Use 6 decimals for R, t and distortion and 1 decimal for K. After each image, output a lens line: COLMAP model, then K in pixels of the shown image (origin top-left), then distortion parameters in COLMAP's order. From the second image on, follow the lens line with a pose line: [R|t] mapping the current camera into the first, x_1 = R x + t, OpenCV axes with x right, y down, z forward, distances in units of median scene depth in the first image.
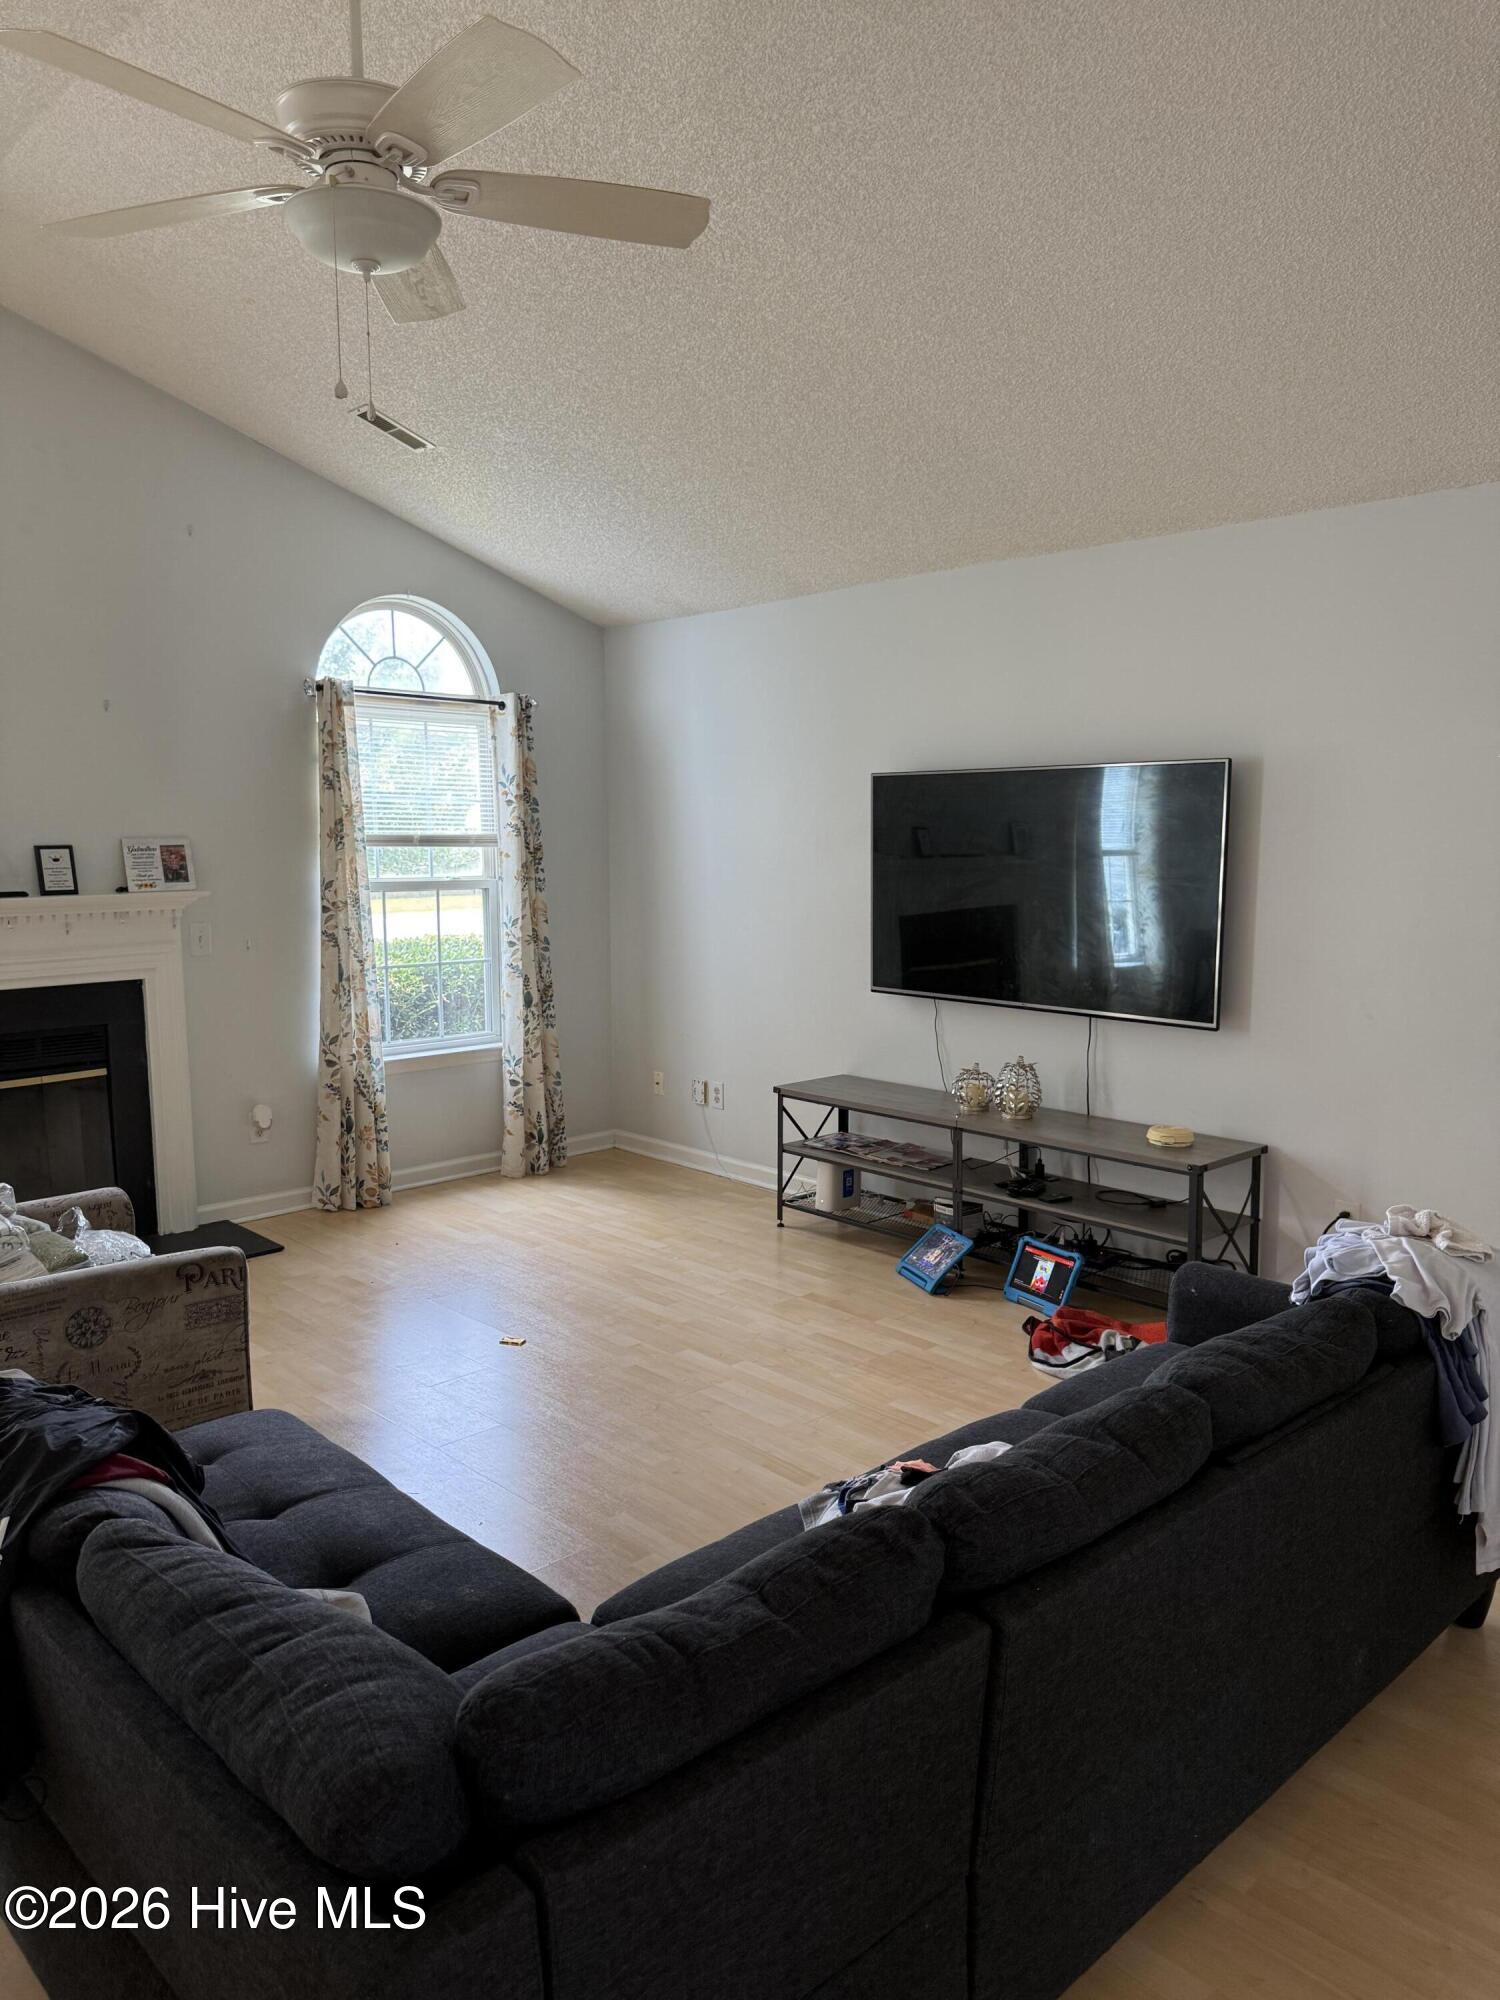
lens RADIAL K [[1399.9, 0, 753.9], [0, 1399.9, 1008.2], [0, 0, 1]] dist [0.187595, -0.396273]
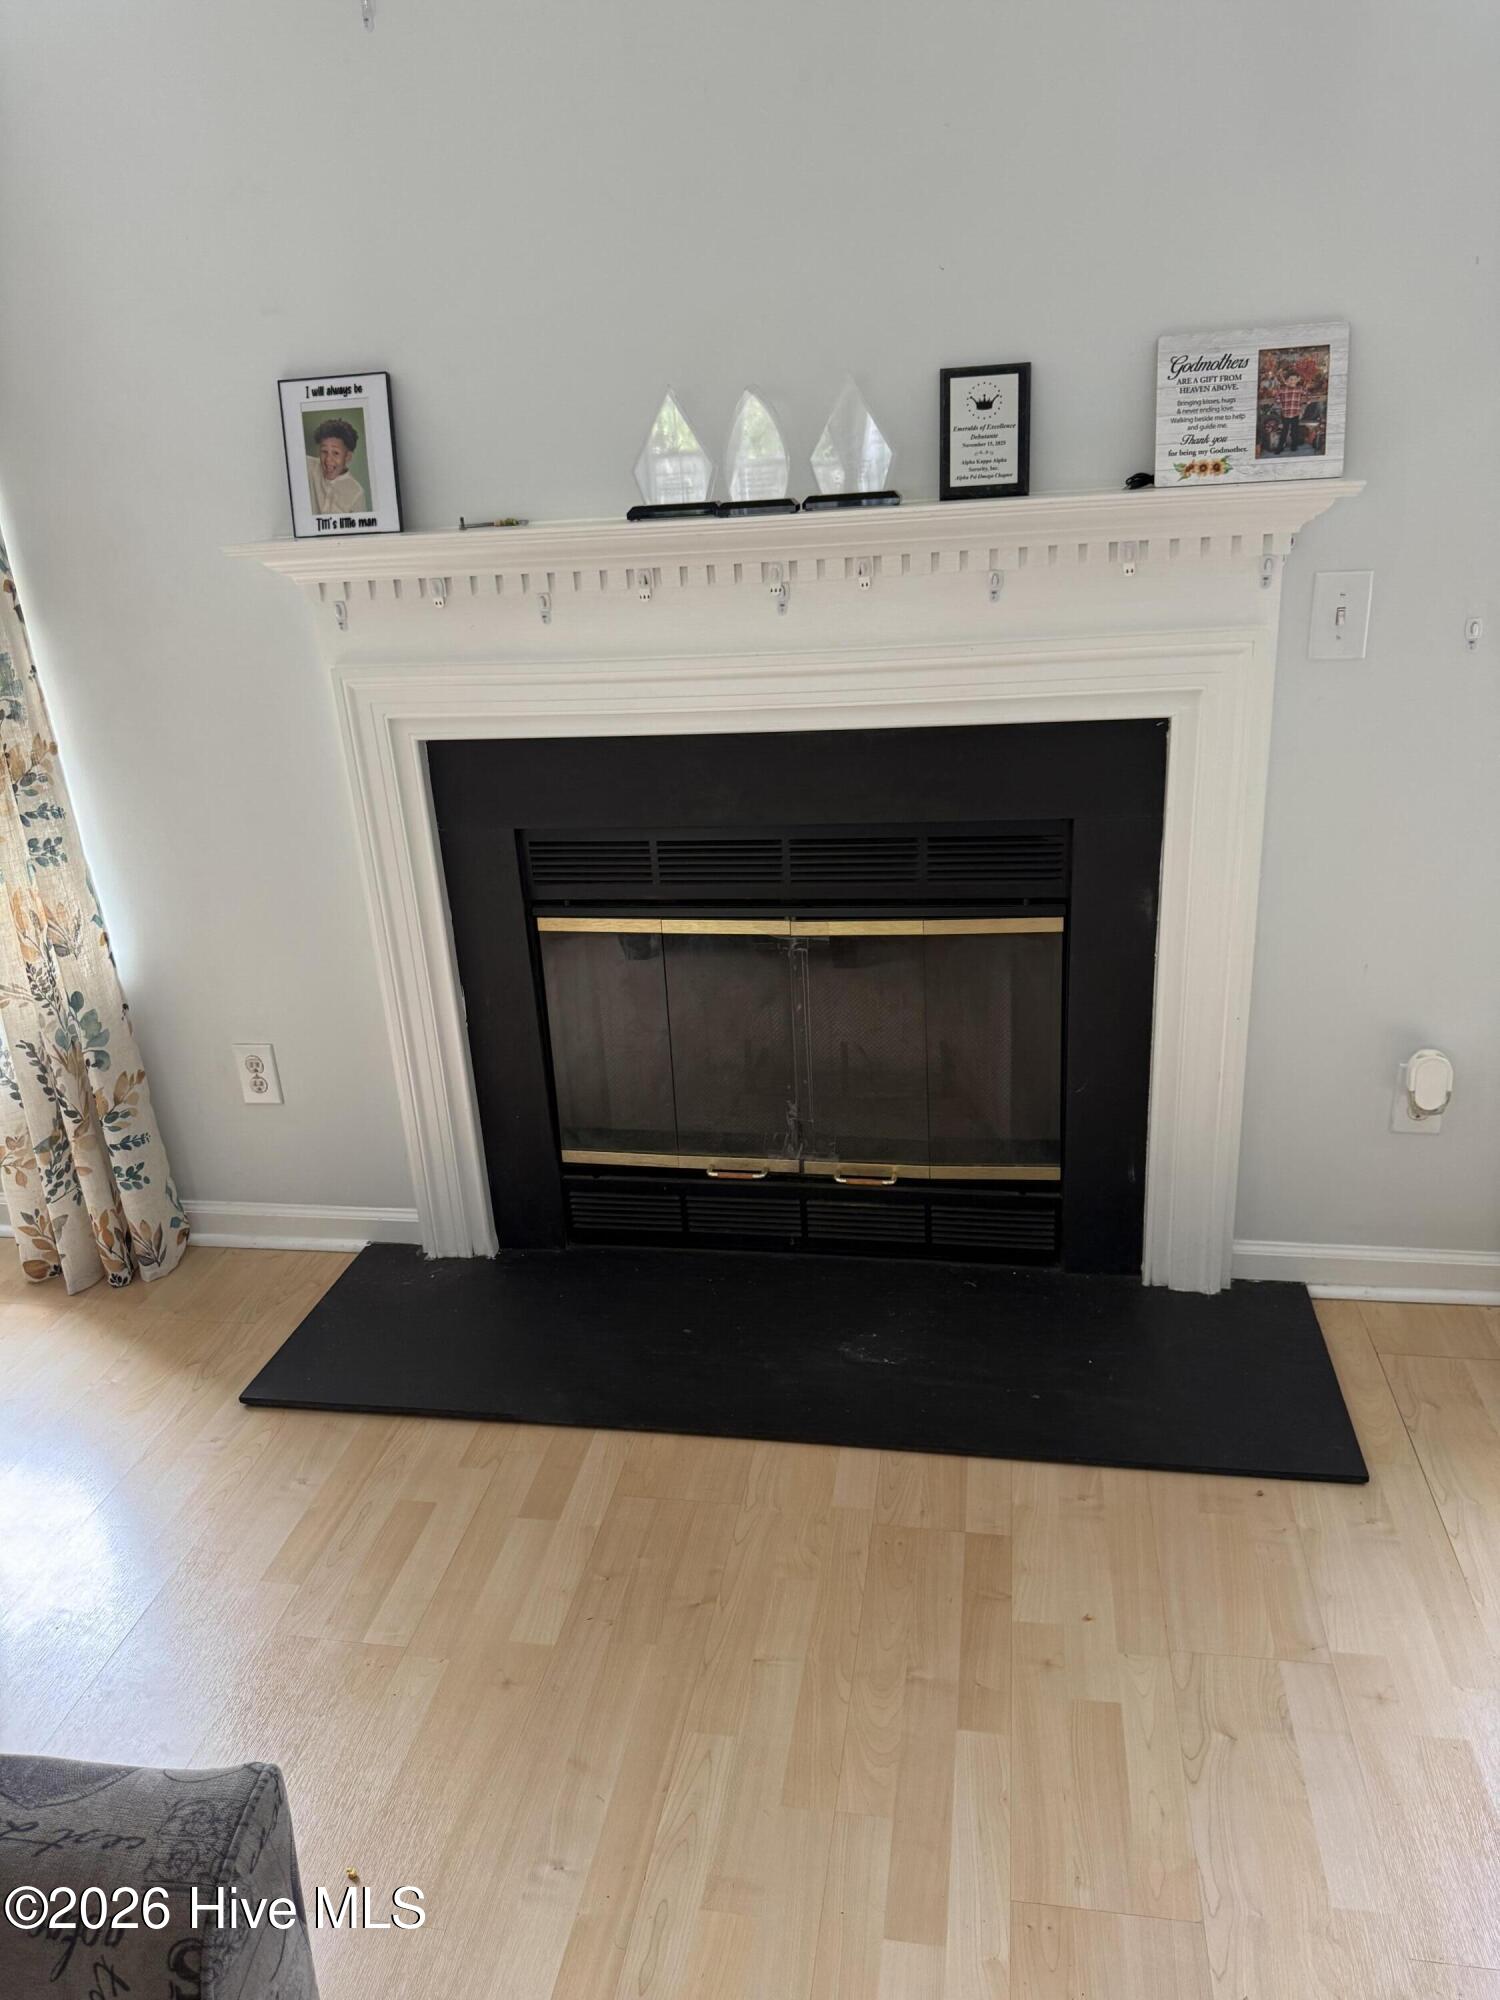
lens RADIAL K [[1384.2, 0, 750.0], [0, 1384.2, 1000.0], [0, 0, 1]] dist [0.029822, -0.052467]
pose [[0.593997, 0.259825, -0.761353, -0.166209], [-0.049186, 0.956366, 0.288003, -0.047178], [0.802962, -0.133625, 0.580858, 0.619447]]
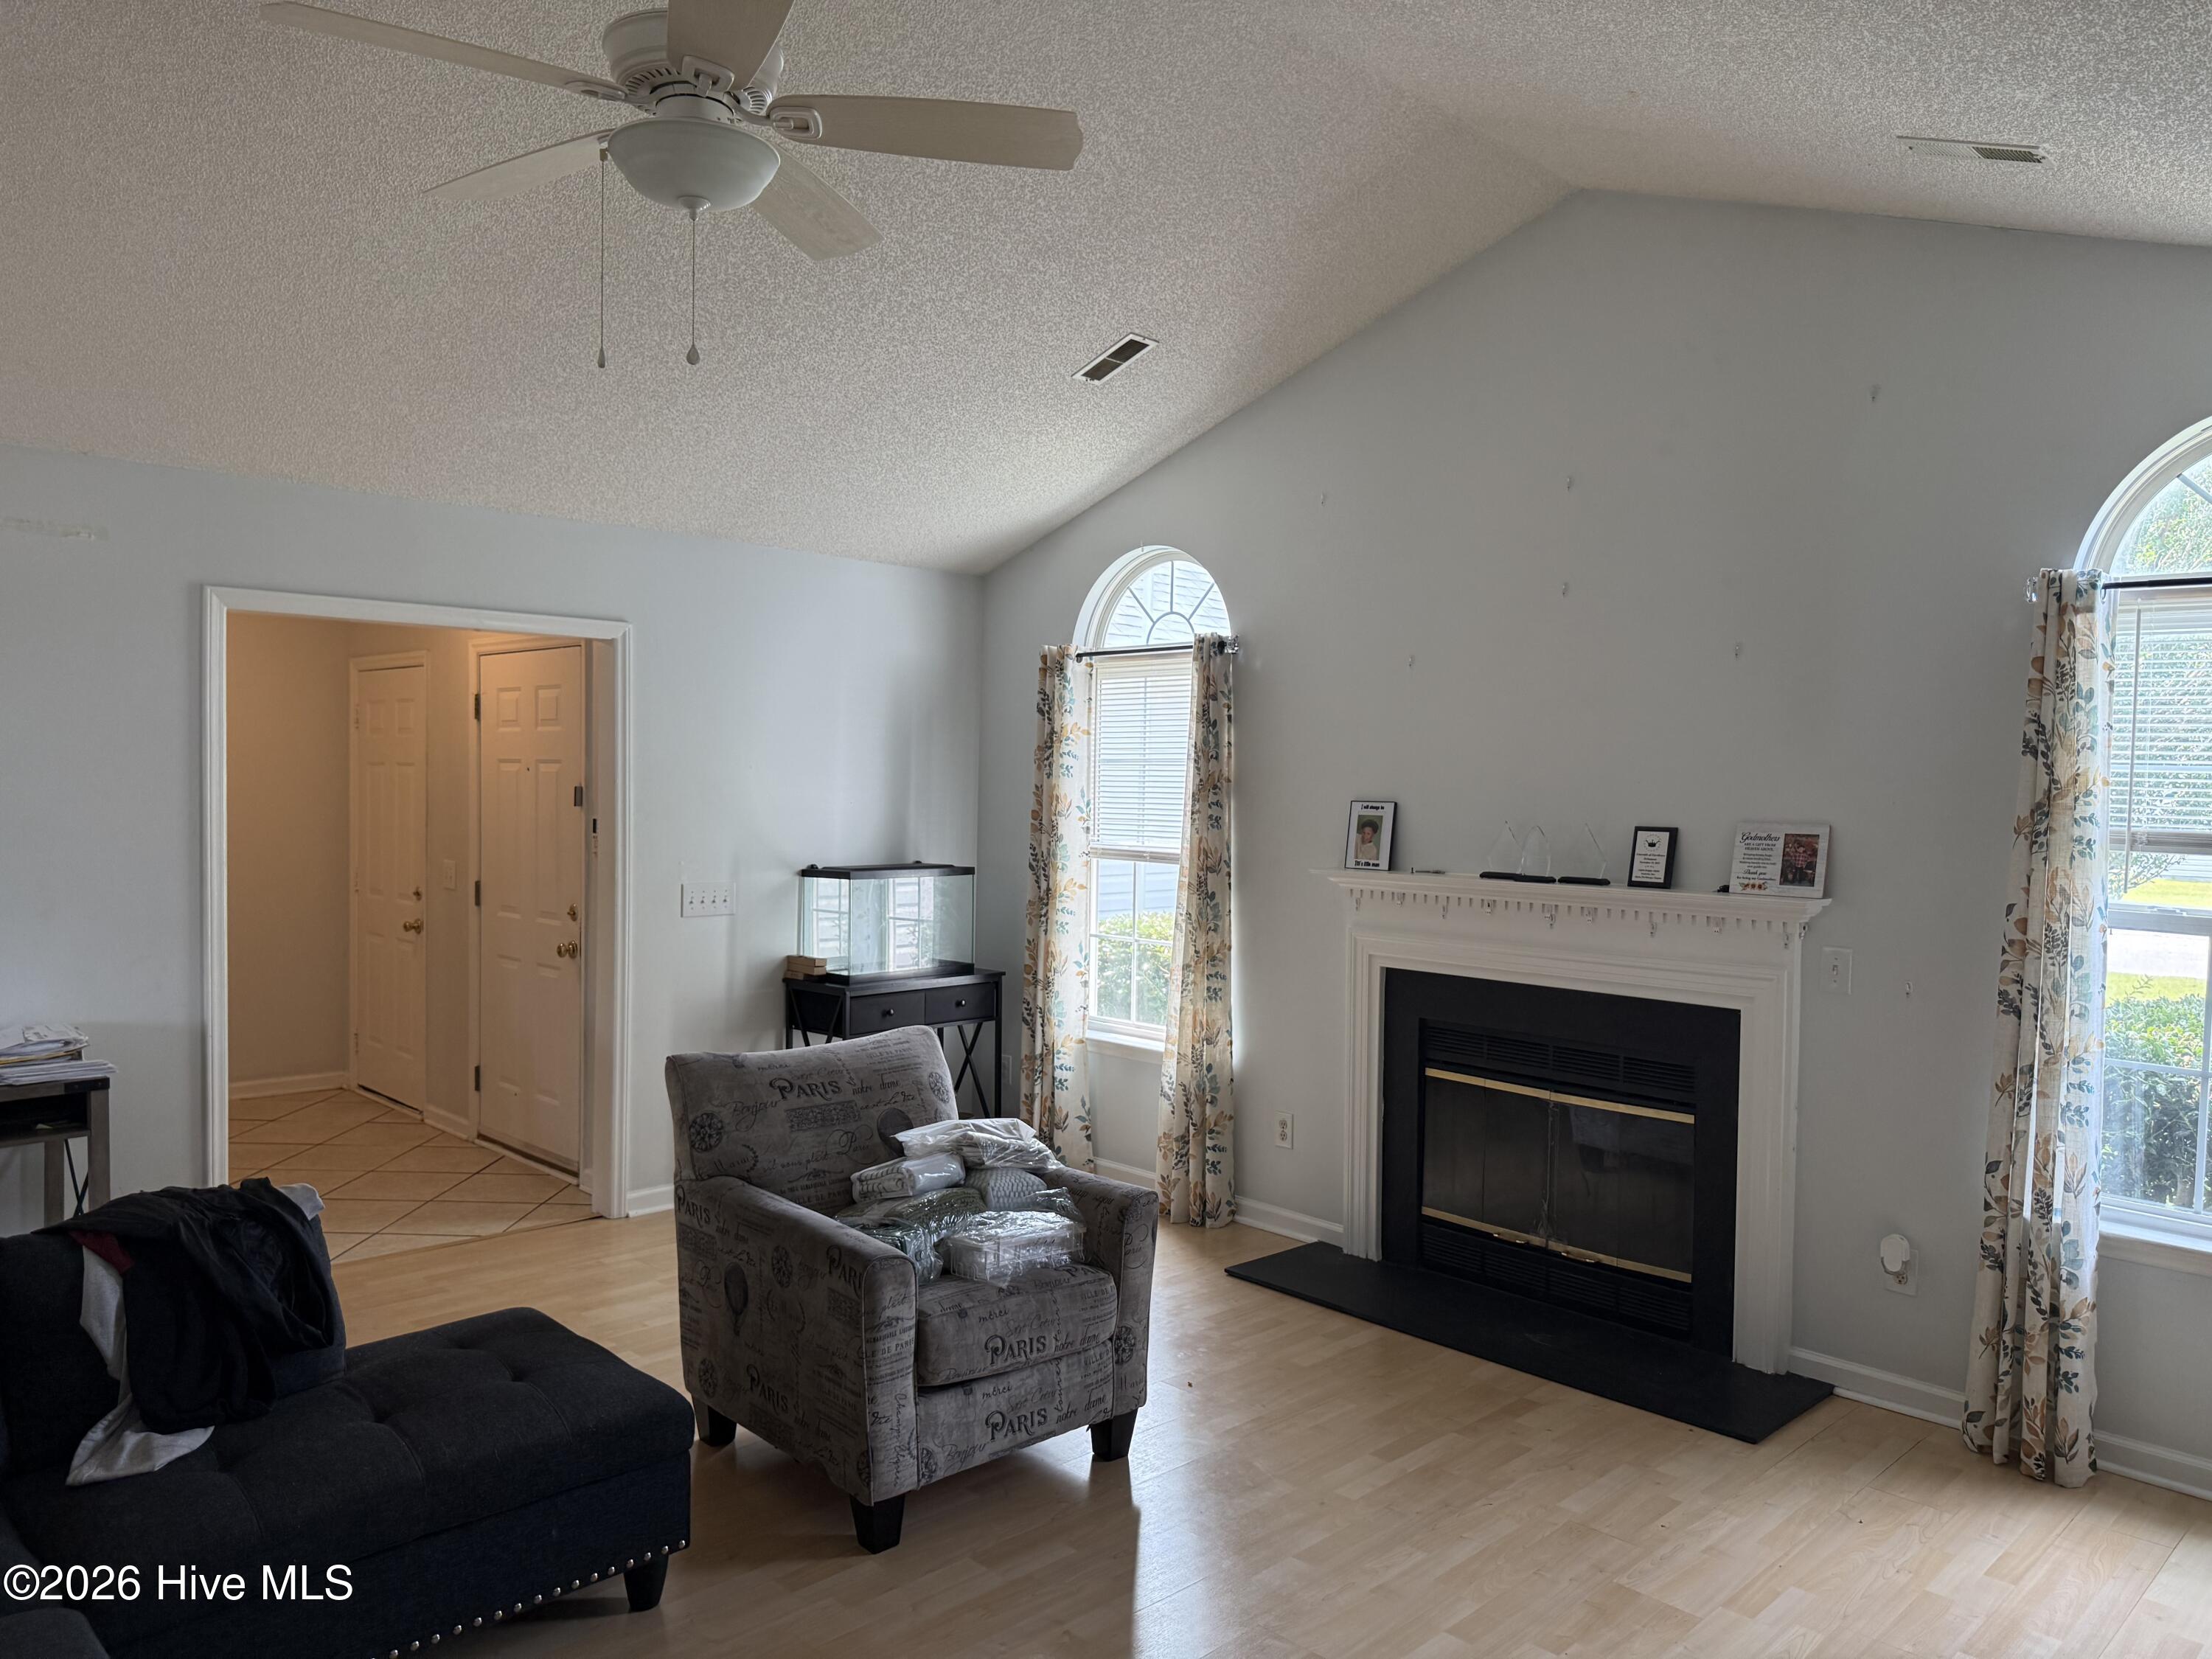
lens RADIAL K [[1530.9, 0, 1106.0], [0, 1530.9, 829.5], [0, 0, 1]] dist [0.029822, -0.052467]
pose [[0.016950, 0.041715, -0.998986, 0.338631], [-0.144158, 0.988792, 0.038843, -0.089794], [0.989409, 0.143354, 0.022774, 0.593644]]
